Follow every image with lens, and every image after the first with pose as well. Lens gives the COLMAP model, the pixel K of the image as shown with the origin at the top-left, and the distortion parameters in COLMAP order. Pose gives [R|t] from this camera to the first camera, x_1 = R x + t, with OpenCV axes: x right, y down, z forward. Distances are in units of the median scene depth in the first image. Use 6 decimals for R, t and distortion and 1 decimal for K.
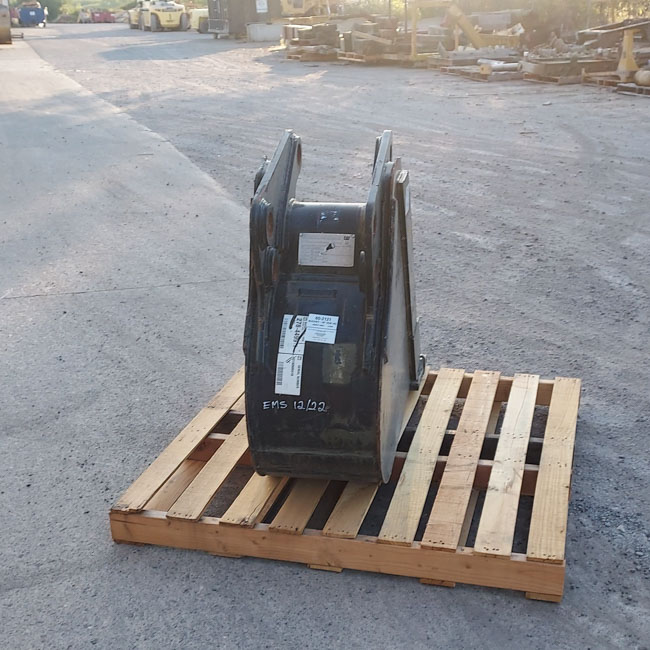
lens RADIAL K [[1283.4, 0, 325.0], [0, 1283.4, 325.0], [0, 0, 1]] dist [0.062674, 0.096178]
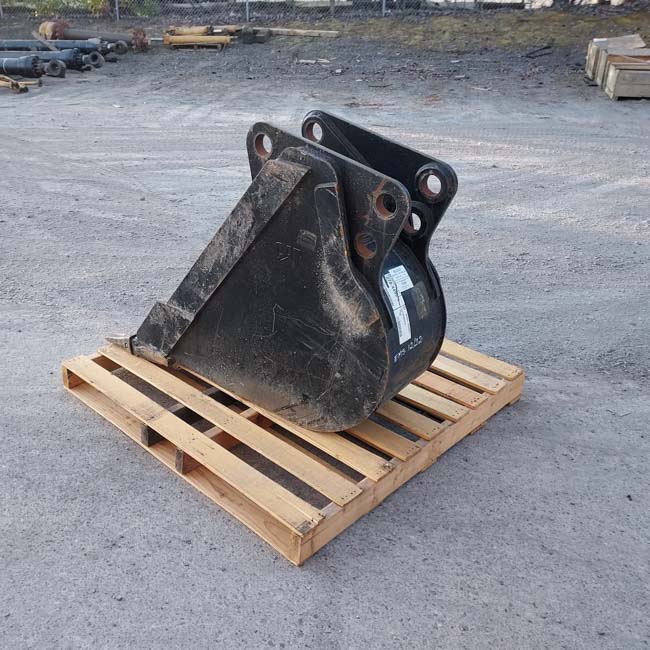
lens RADIAL K [[805.6, 0, 324.8], [0, 805.6, 317.6], [0, 0, 1]] dist [0.030153, 0.001540]
pose [[0.384078, -0.350011, 0.854387, -0.645850], [0.230536, 0.932406, 0.278338, -0.176672], [-0.894057, 0.090063, 0.438807, 0.756406]]
